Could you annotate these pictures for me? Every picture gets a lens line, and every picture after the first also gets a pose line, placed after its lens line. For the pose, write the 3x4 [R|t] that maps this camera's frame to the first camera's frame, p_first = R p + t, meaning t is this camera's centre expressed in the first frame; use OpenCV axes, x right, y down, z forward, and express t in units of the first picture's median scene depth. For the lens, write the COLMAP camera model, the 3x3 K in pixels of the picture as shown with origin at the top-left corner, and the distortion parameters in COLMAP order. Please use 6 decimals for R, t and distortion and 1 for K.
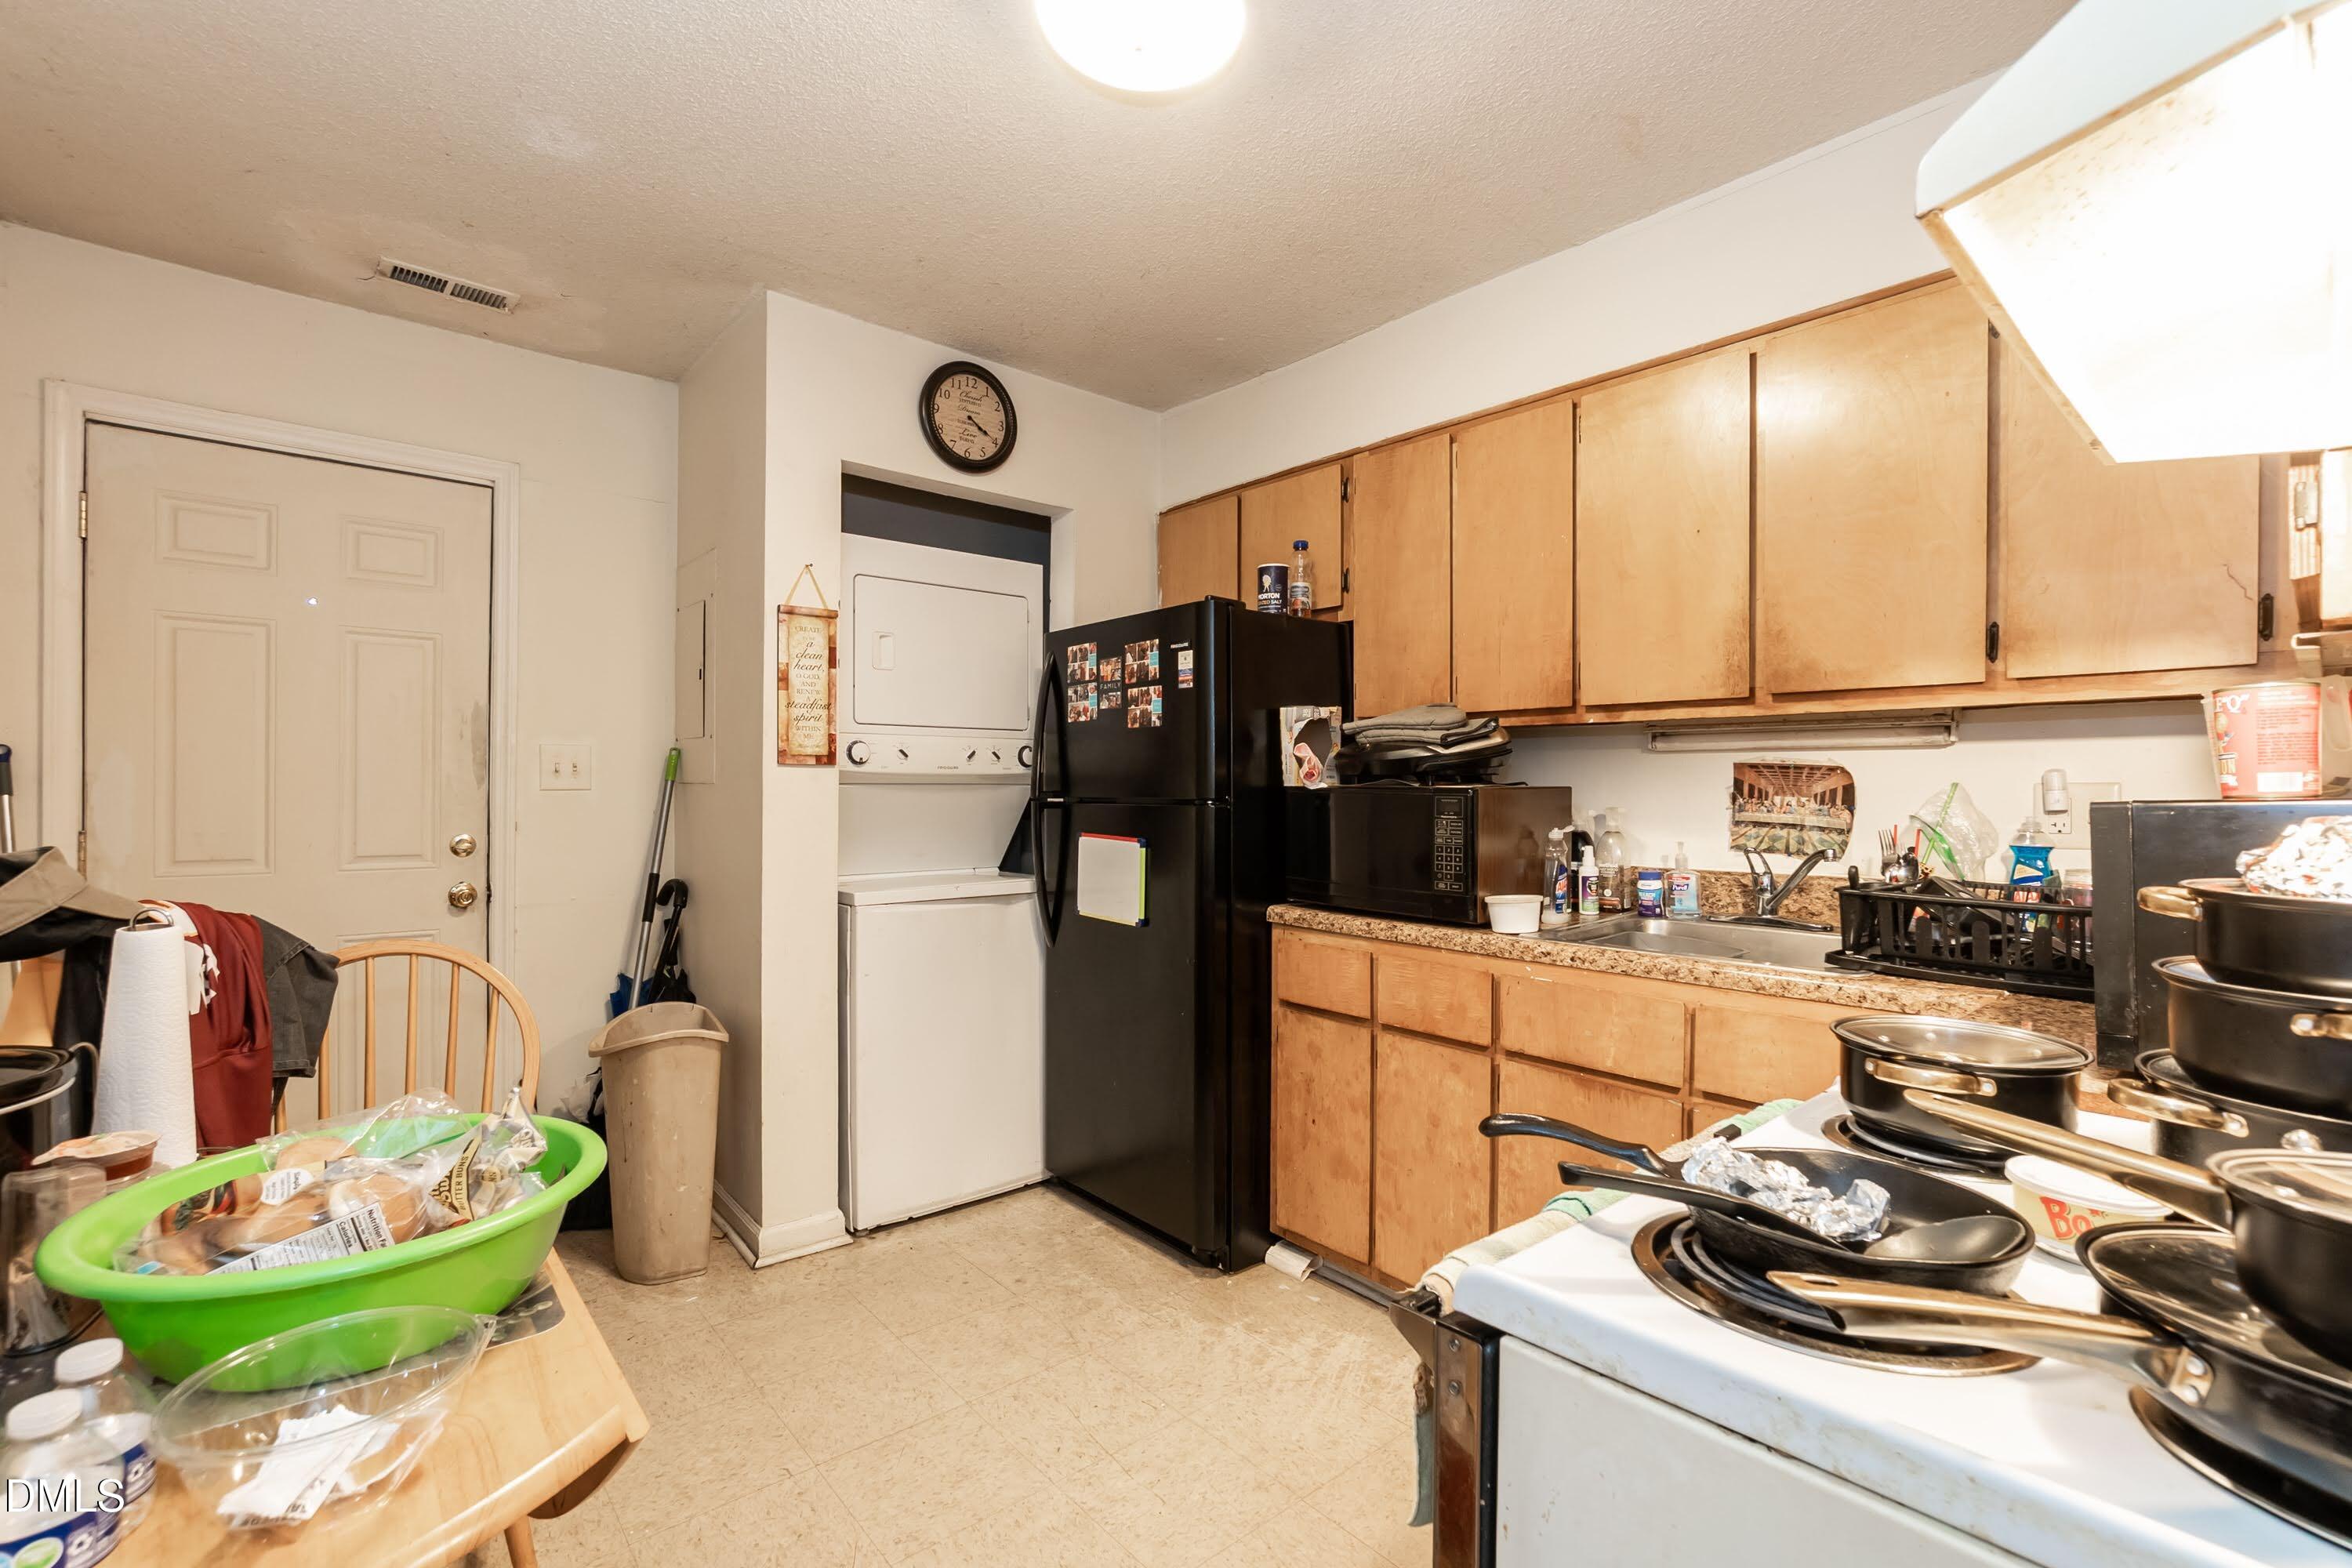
lens RADIAL K [[1038.1, 0, 1180.3], [0, 1038.1, 785.6], [0, 0, 1]] dist [-0.002390, -0.000305]
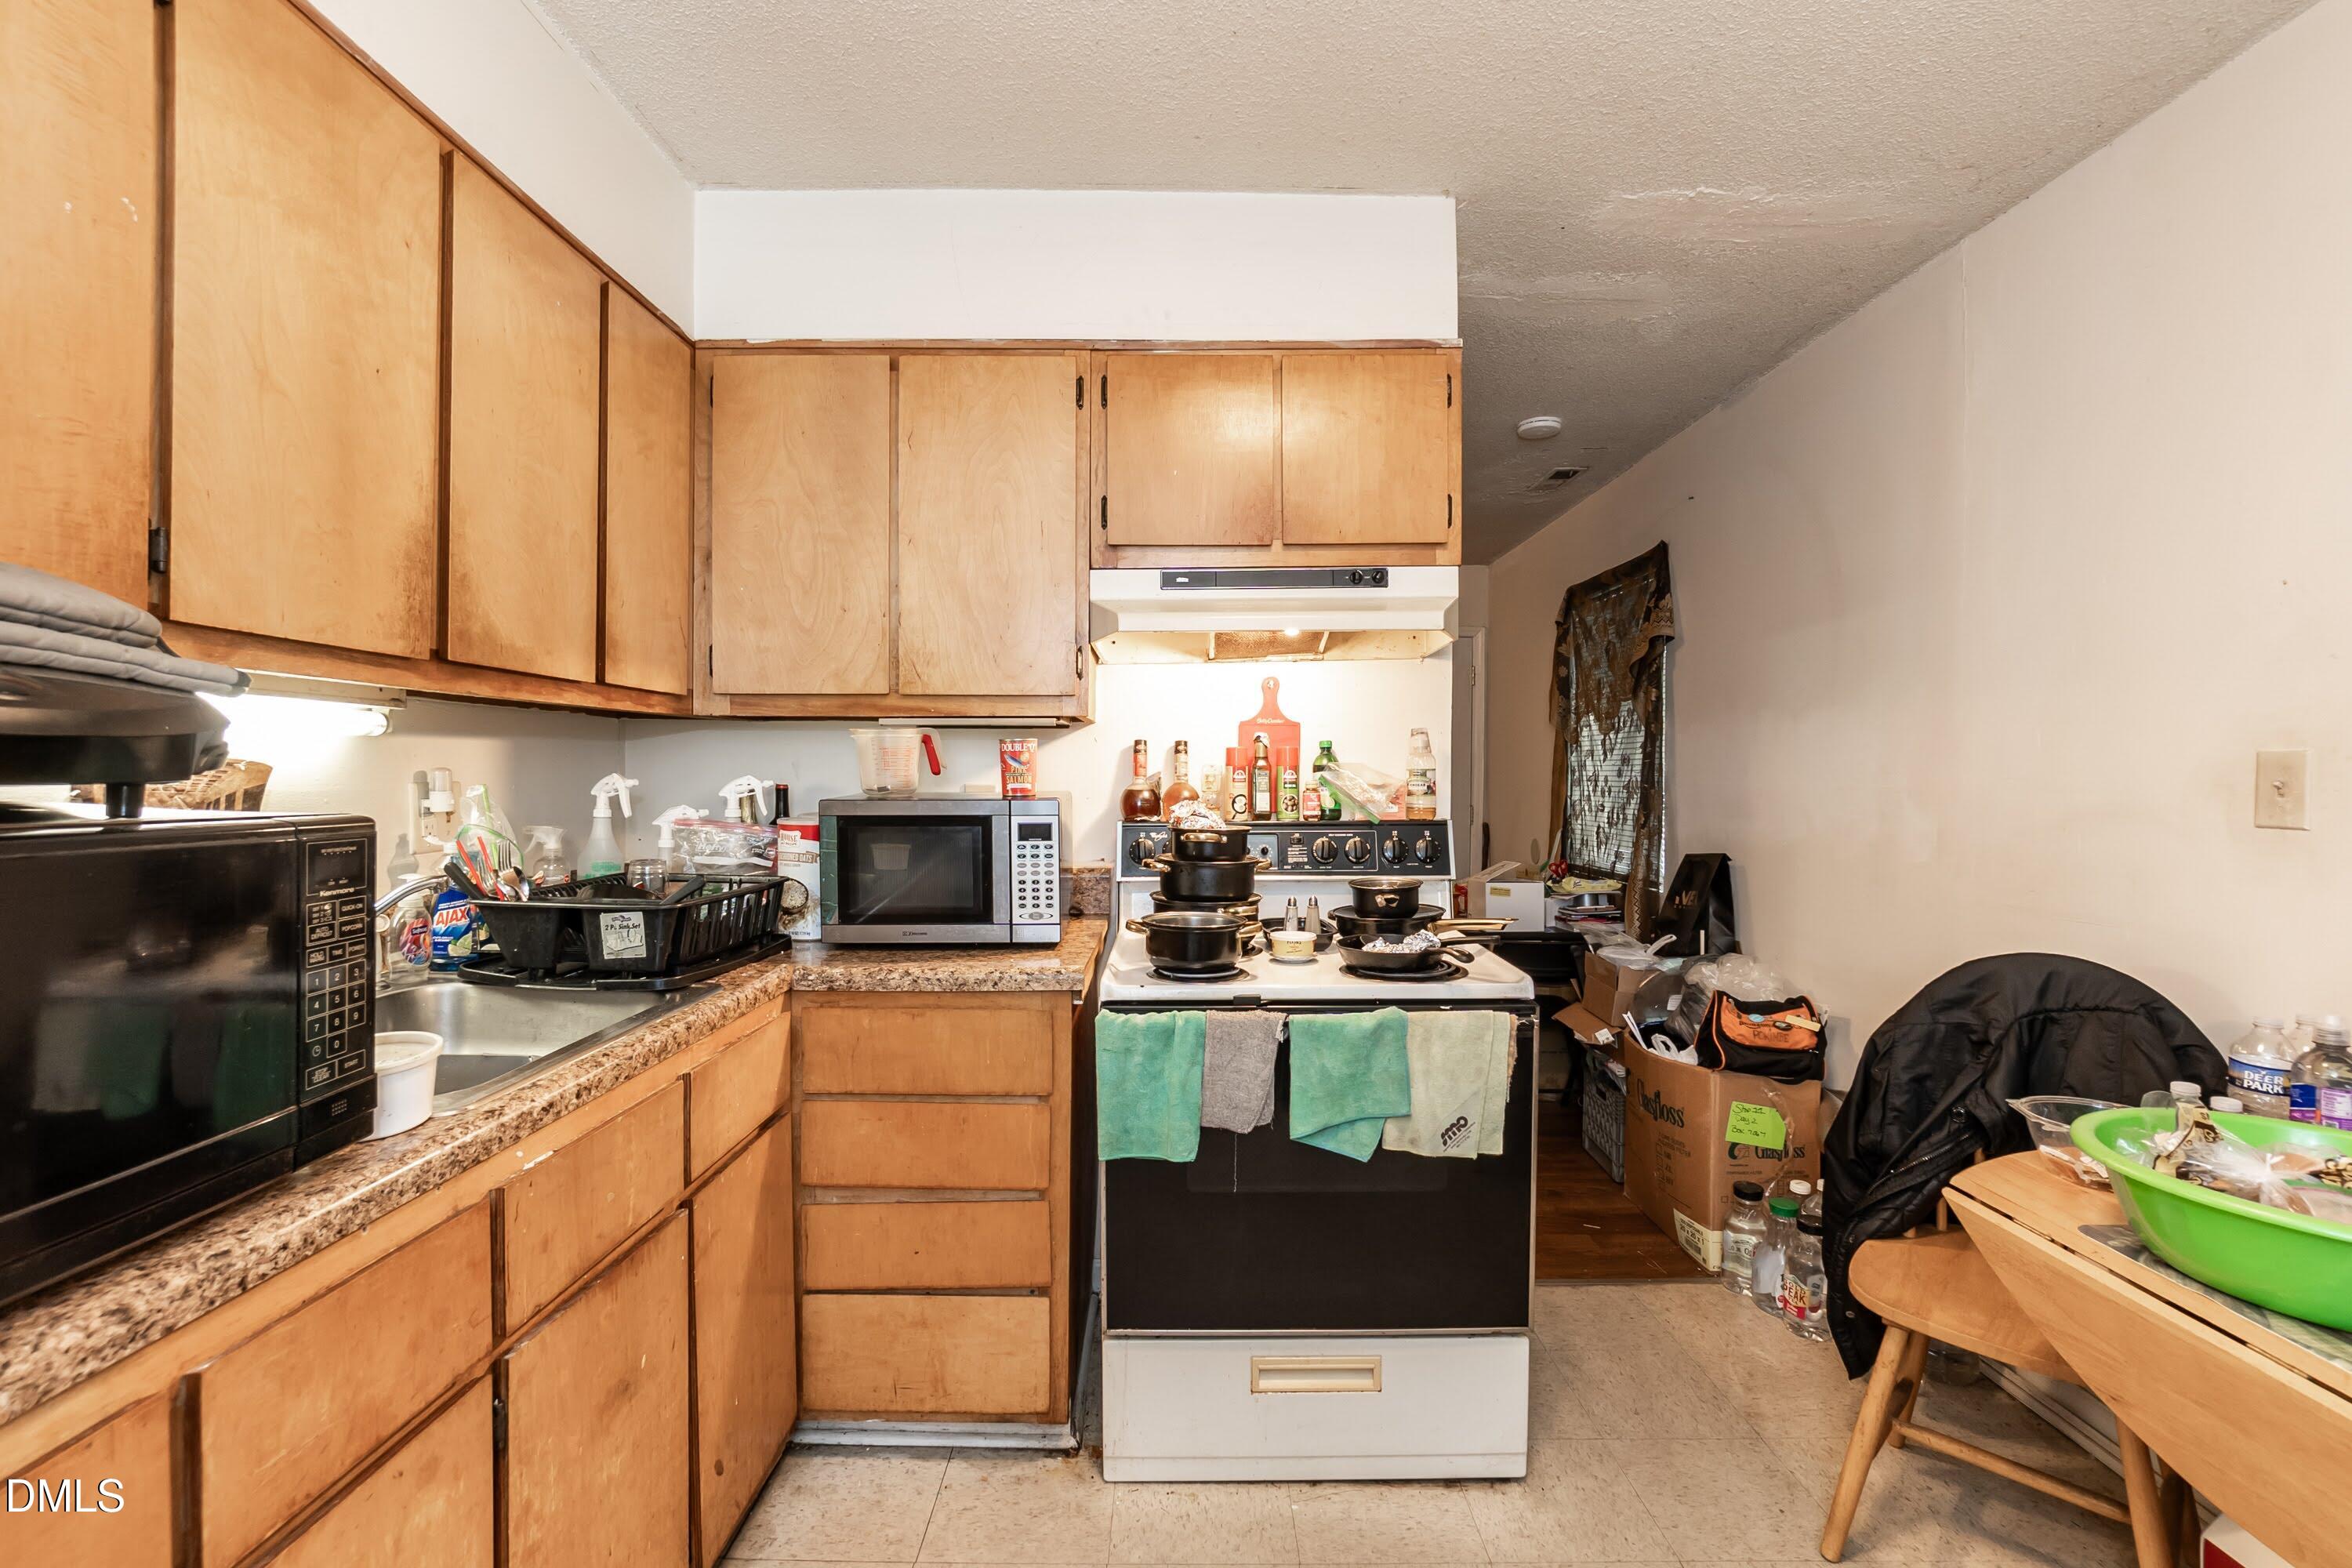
lens RADIAL K [[1038.1, 0, 1183.9], [0, 1038.1, 785.4], [0, 0, 1]] dist [-0.002390, -0.000305]
pose [[-0.758588, -0.014304, 0.651414, -0.251152], [-0.011206, 0.999898, 0.008906, -0.016405], [-0.651474, -0.000544, -0.758670, 1.166261]]
